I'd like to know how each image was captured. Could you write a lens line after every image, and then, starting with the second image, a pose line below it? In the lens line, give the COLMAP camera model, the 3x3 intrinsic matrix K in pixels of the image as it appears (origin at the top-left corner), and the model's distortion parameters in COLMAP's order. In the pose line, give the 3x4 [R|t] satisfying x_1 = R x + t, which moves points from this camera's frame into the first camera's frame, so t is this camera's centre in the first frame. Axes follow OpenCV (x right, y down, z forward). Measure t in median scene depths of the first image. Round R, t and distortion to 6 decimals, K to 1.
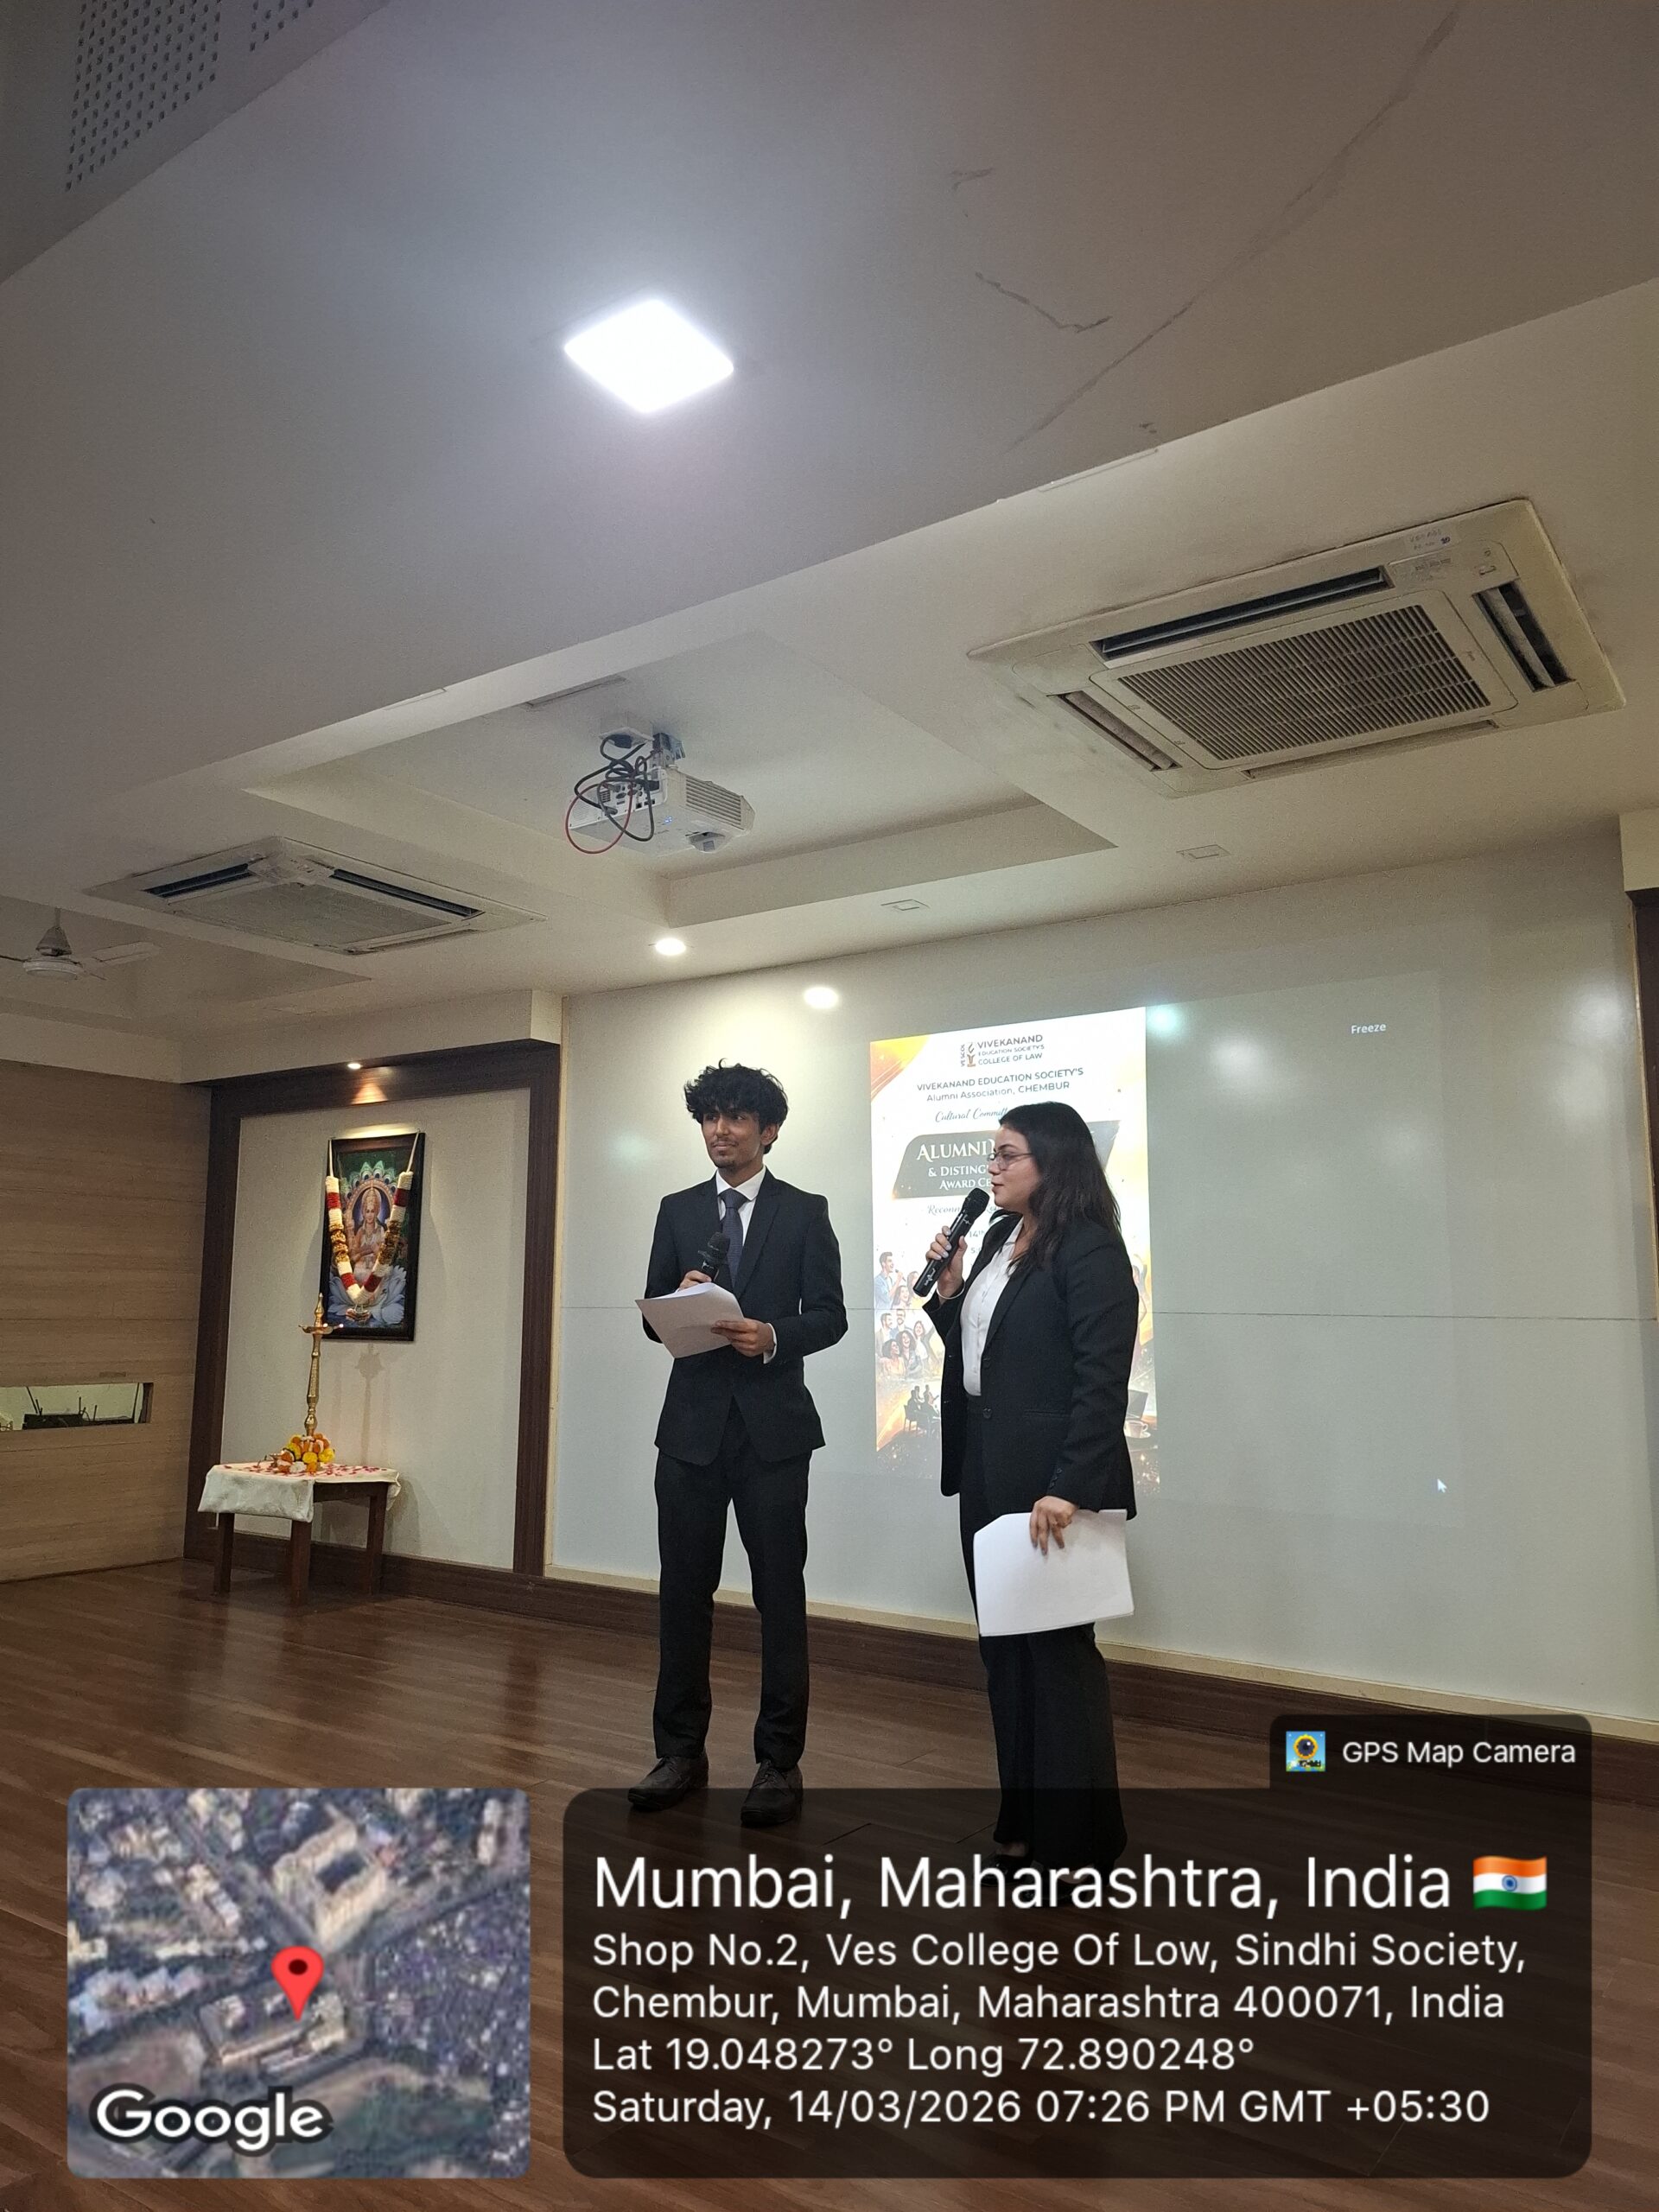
lens RADIAL K [[1524.5, 0, 819.1], [0, 1524.5, 1104.8], [0, 0, 1]] dist [0.132699, -0.181174]
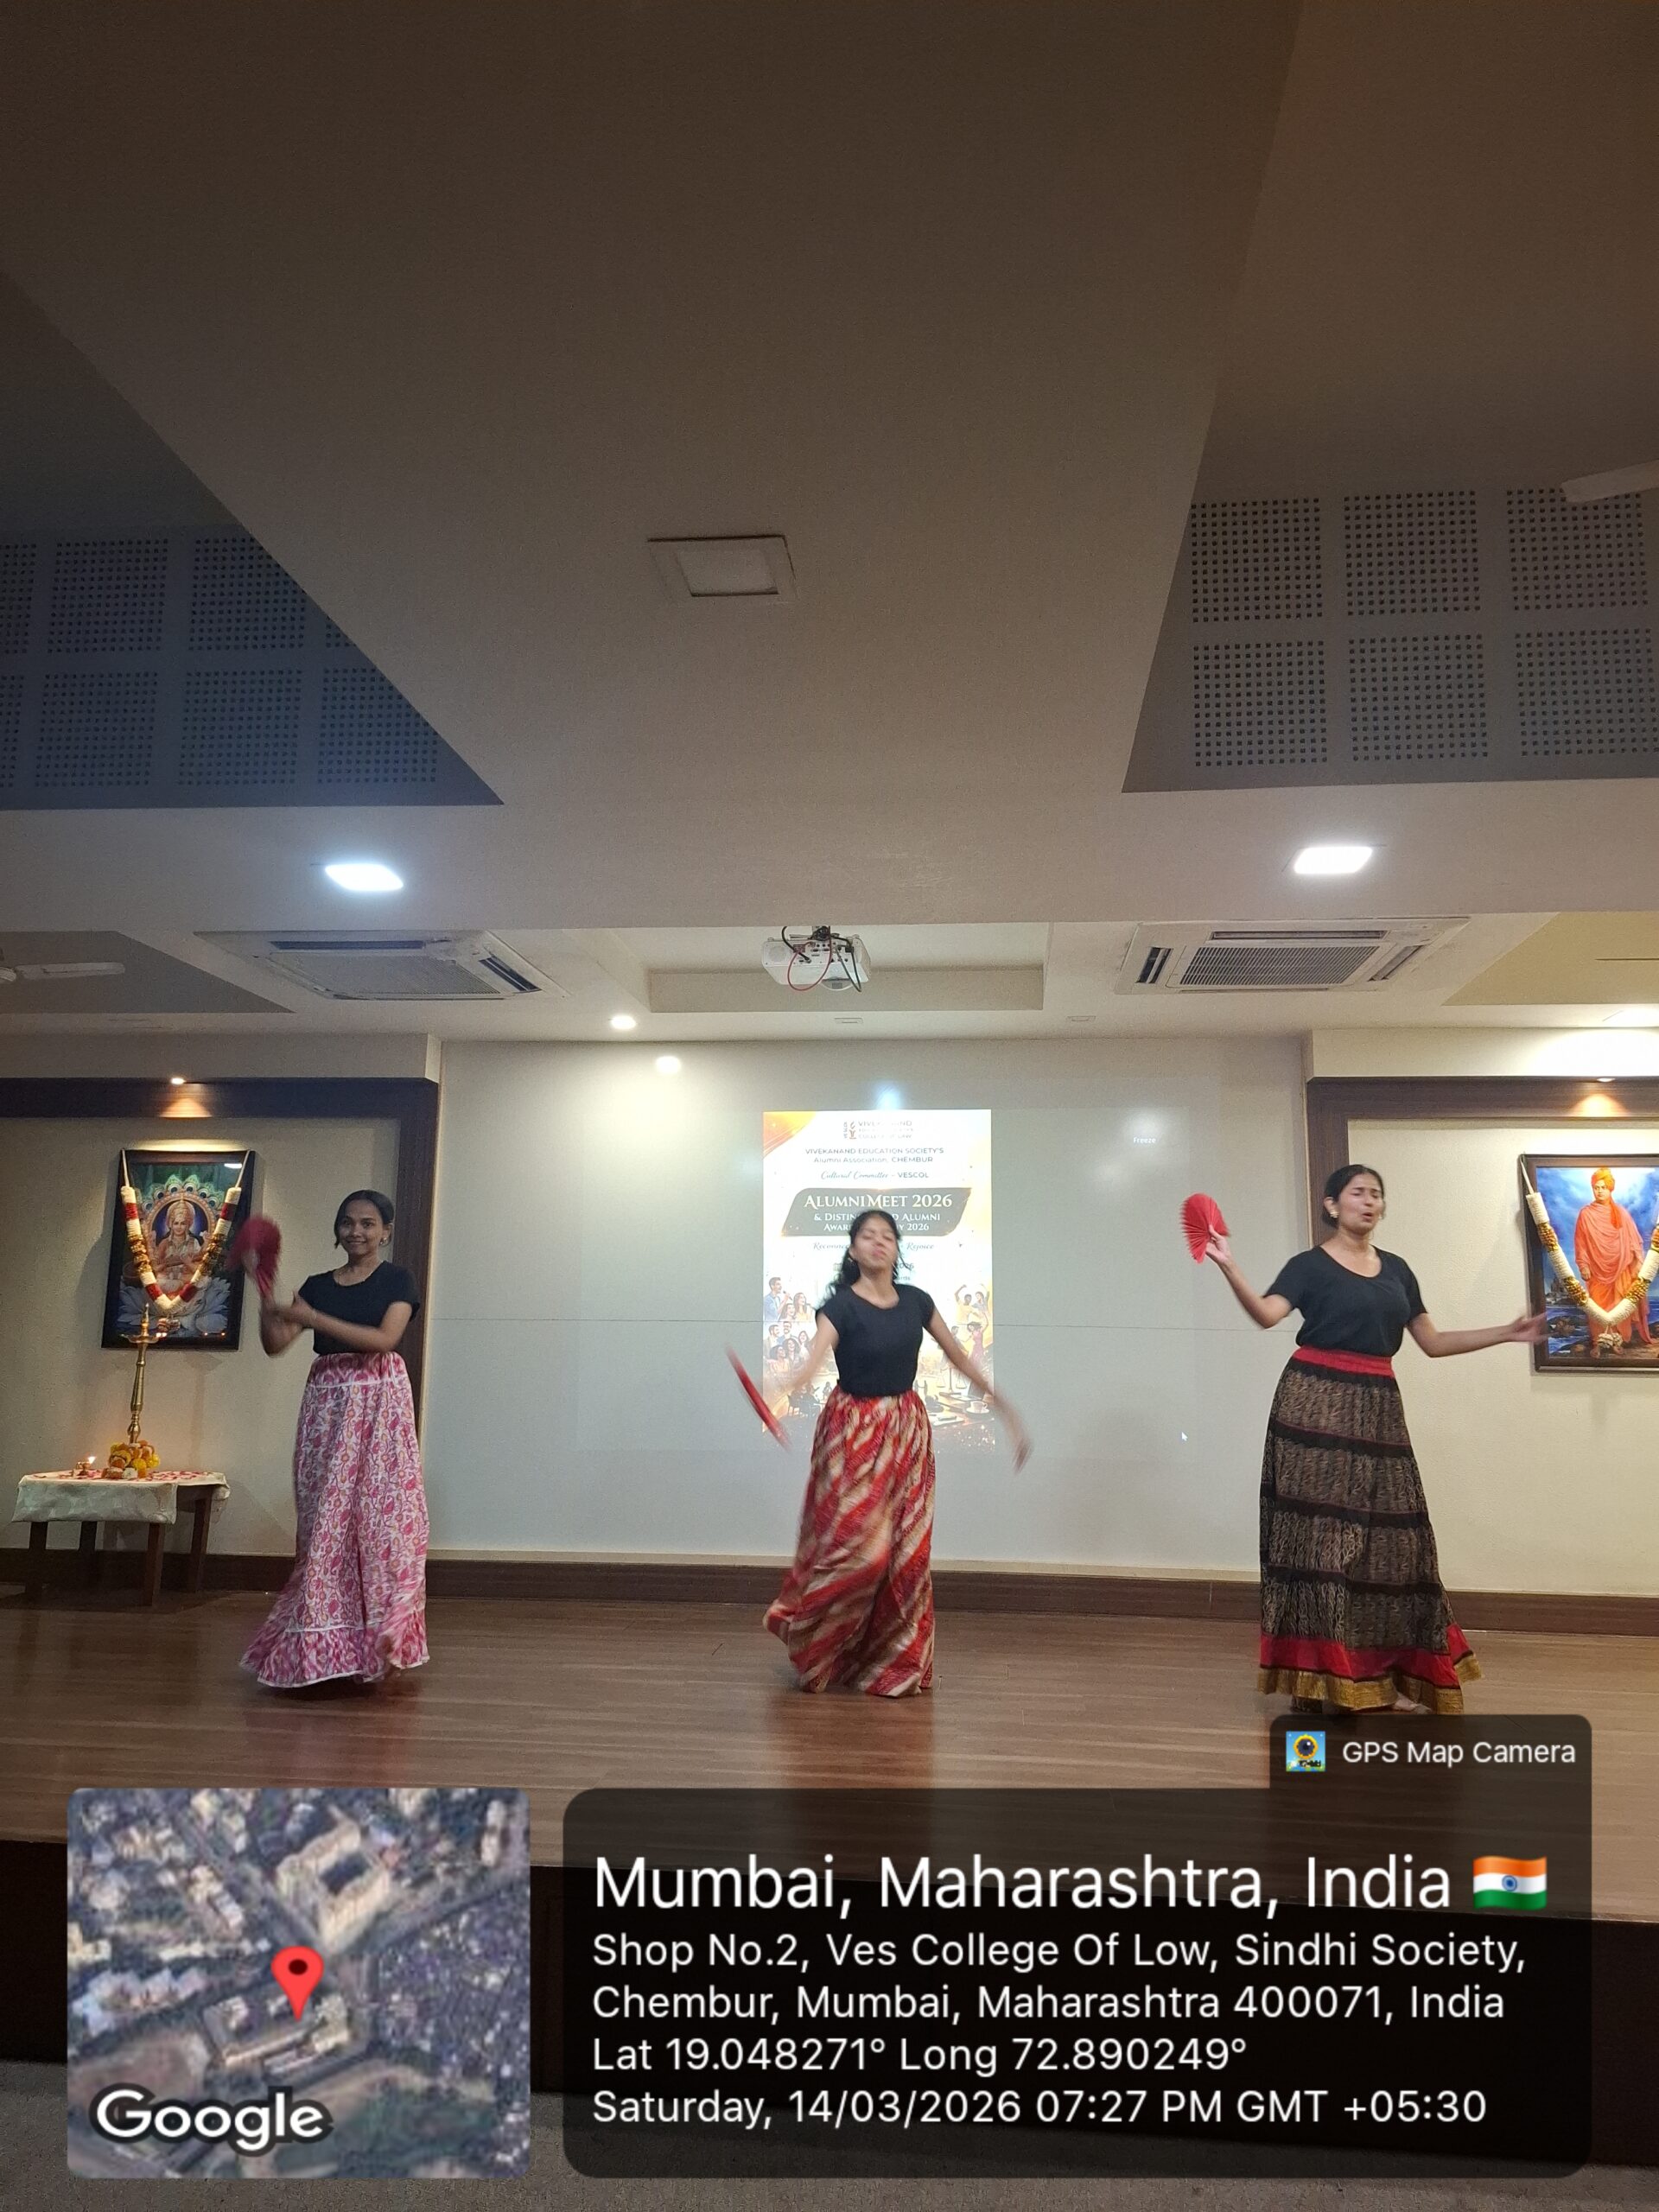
lens RADIAL K [[1545.4, 0, 836.4], [0, 1545.4, 1096.2], [0, 0, 1]] dist [0.143922, -0.192906]
pose [[0.868319, 0.079365, 0.489615, -0.572401], [-0.073680, 0.996803, -0.030909, -0.019501], [-0.490503, -0.009236, 0.871391, -0.165110]]
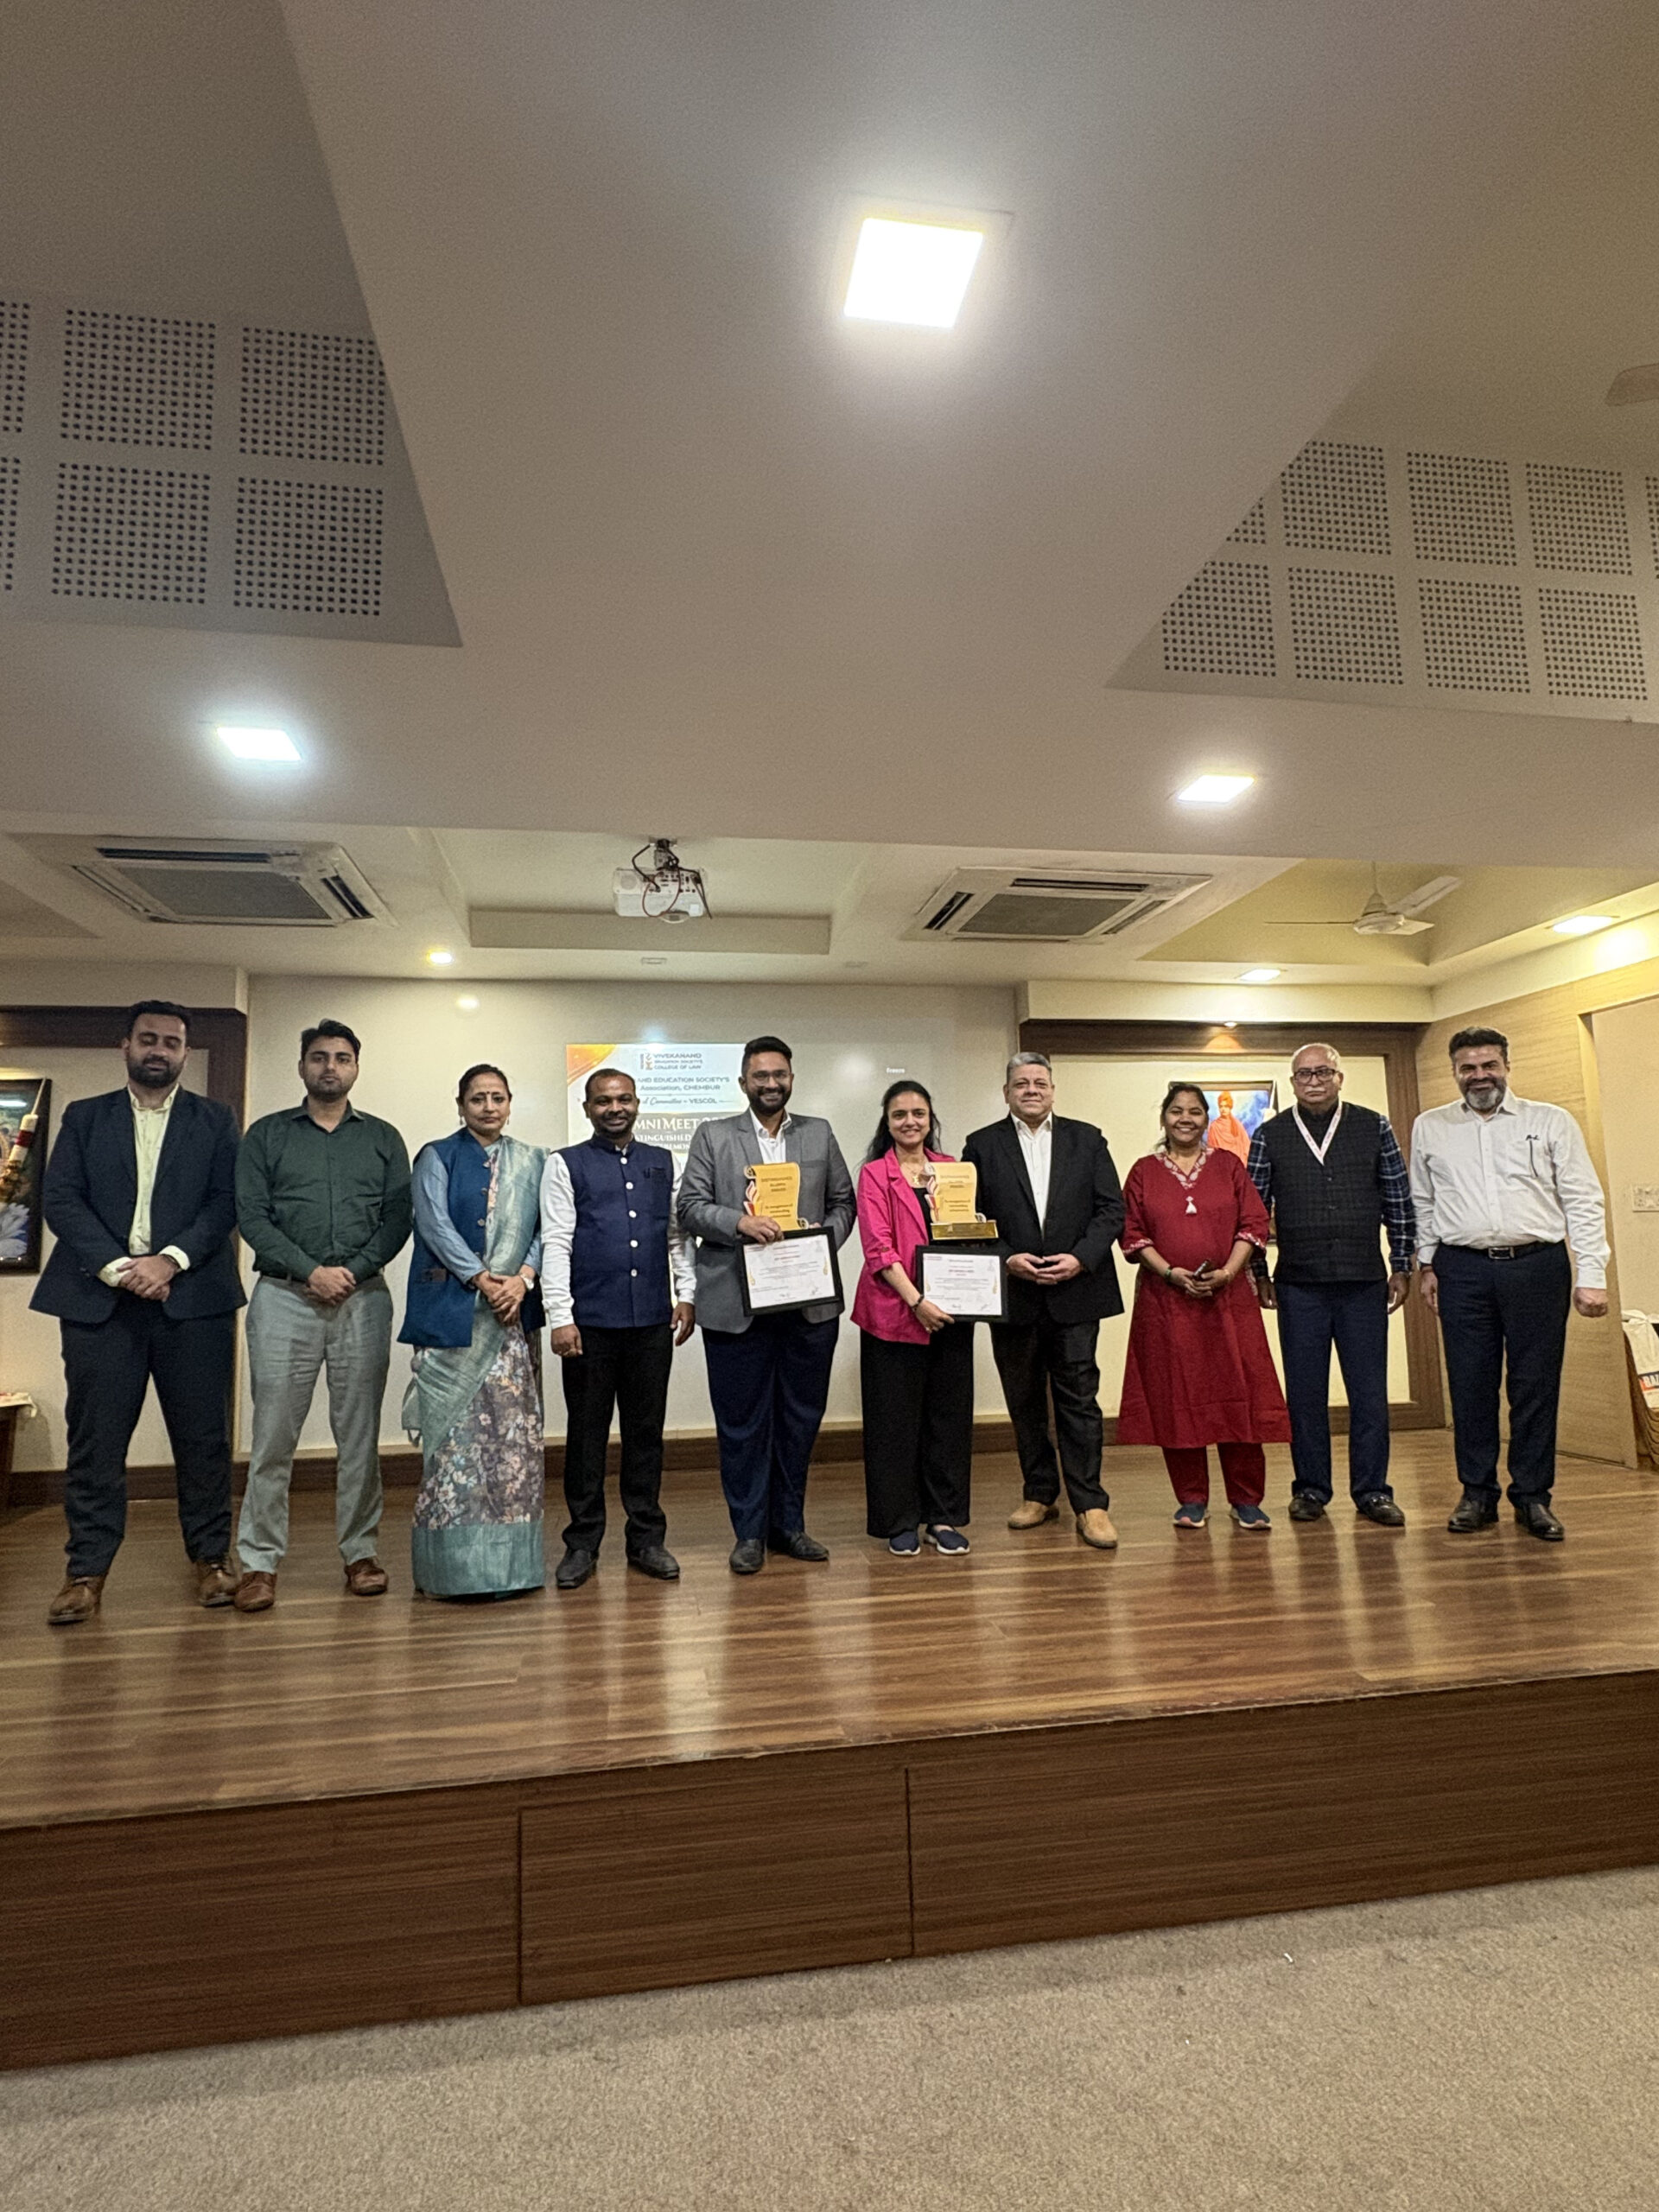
lens RADIAL K [[1186.2, 0, 839.1], [0, 1186.2, 1108.5], [0, 0, 1]] dist [-0.001212, -0.000072]
pose [[0.702694, 0.059274, 0.709019, -0.590998], [-0.067415, 0.997587, -0.016584, 0.020134], [-0.708291, -0.036145, 0.704994, 0.044056]]
